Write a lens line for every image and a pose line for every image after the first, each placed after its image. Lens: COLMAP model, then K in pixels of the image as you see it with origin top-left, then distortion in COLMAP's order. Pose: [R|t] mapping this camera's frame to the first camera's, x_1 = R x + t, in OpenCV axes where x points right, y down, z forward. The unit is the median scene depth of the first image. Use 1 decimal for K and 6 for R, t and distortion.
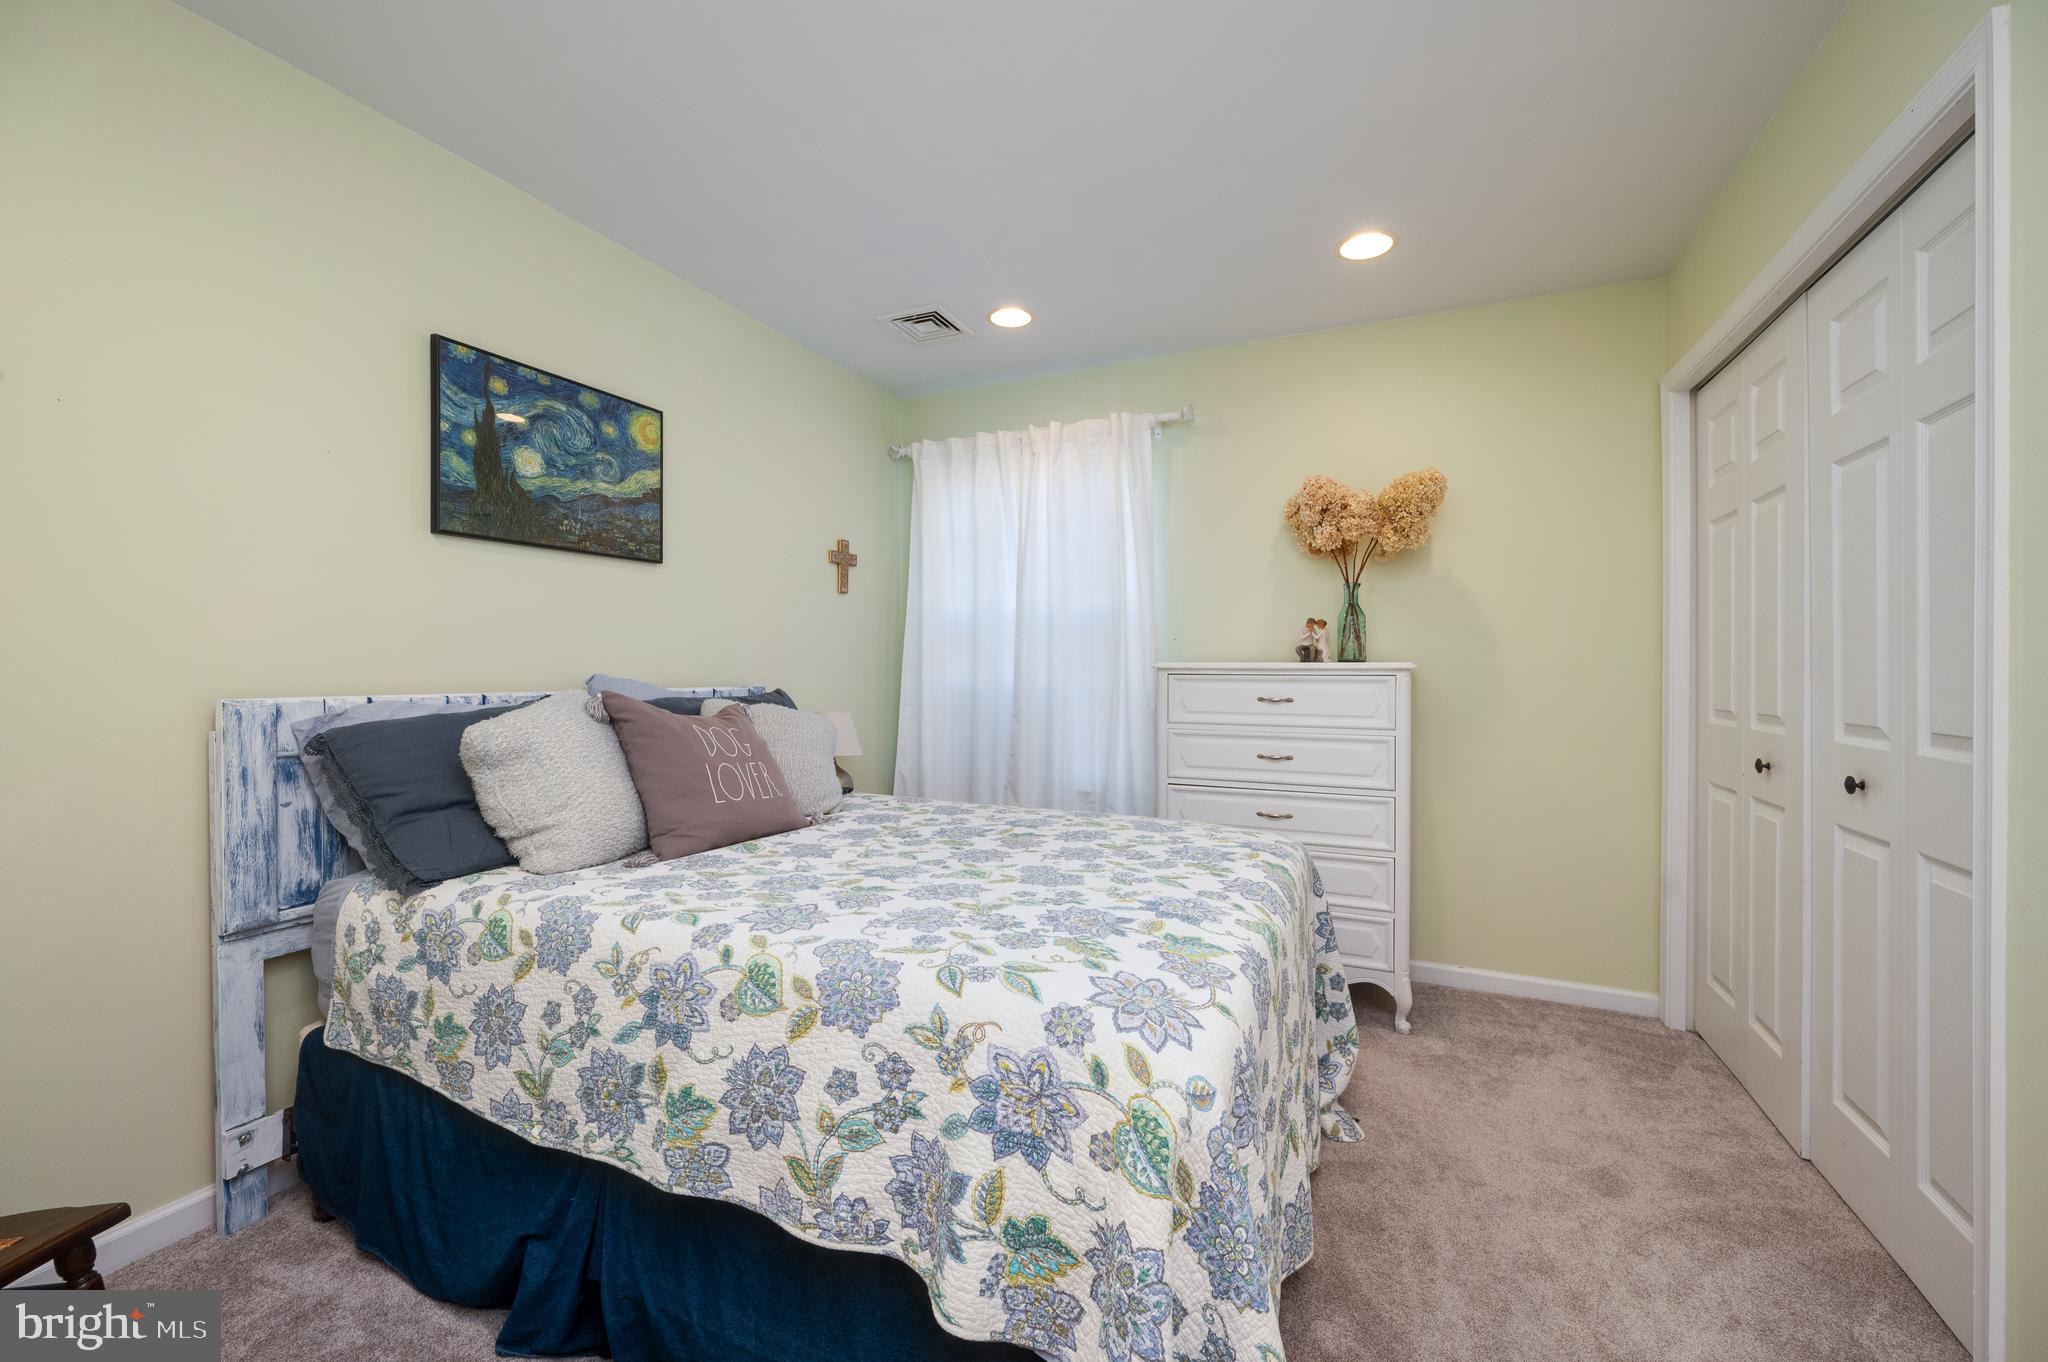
lens RADIAL K [[793.6, 0, 1035.9], [0, 793.6, 679.2], [0, 0, 1]] dist [-0.001990, -0.000095]
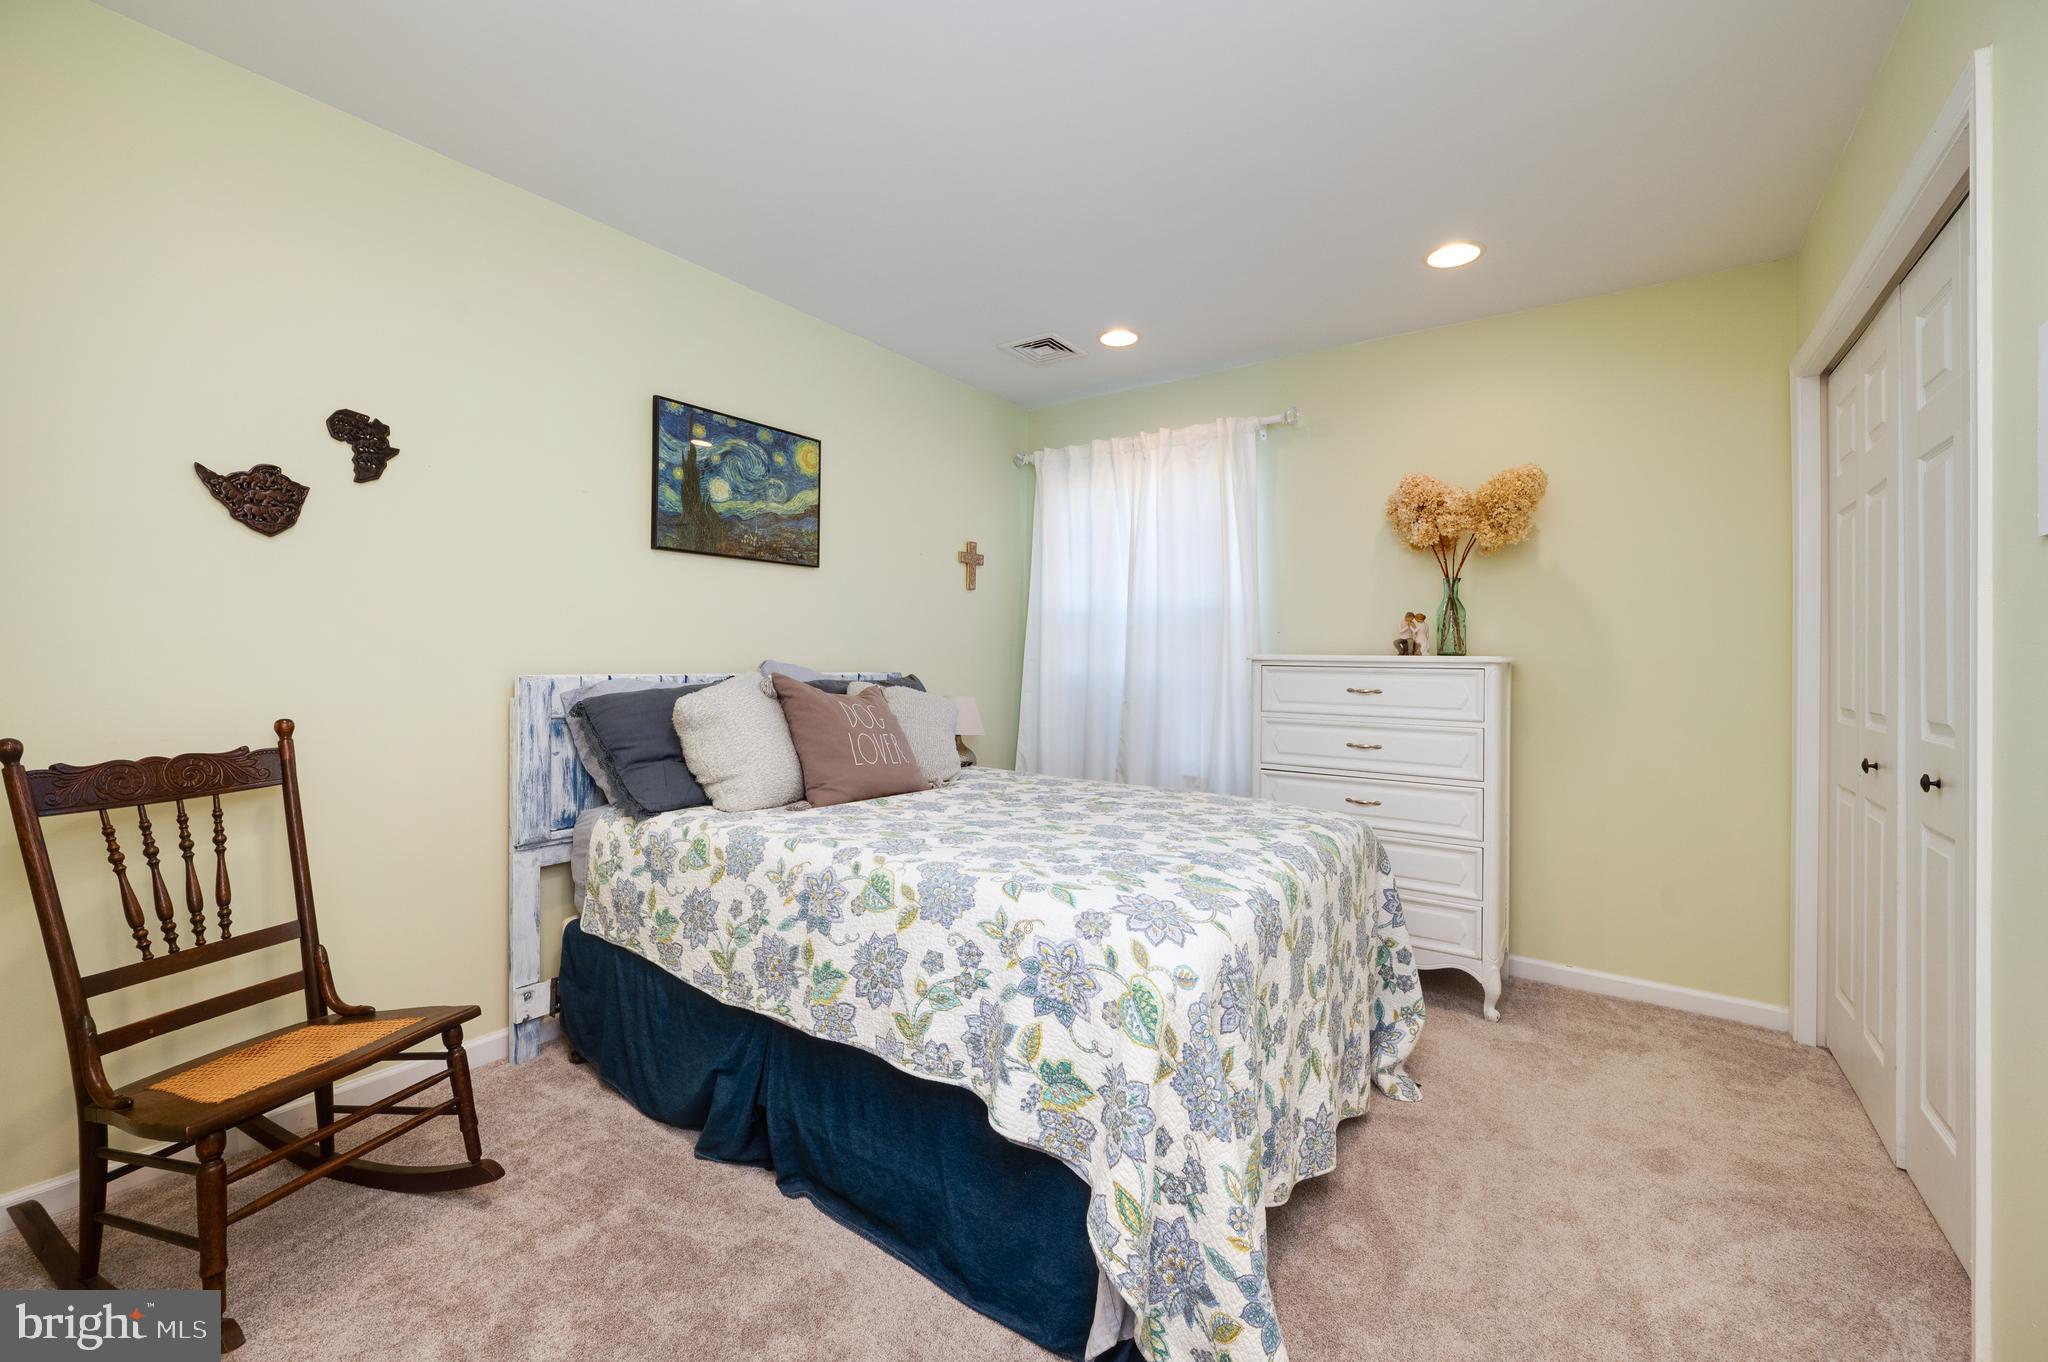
lens RADIAL K [[810.8, 0, 1023.7], [0, 810.8, 666.8], [0, 0, 1]] dist [-0.001133, -0.000203]
pose [[0.980986, 0.011573, -0.193731, 0.106509], [-0.012323, 0.999921, -0.002667, 0.003914], [0.193685, 0.005004, 0.981051, -0.209031]]
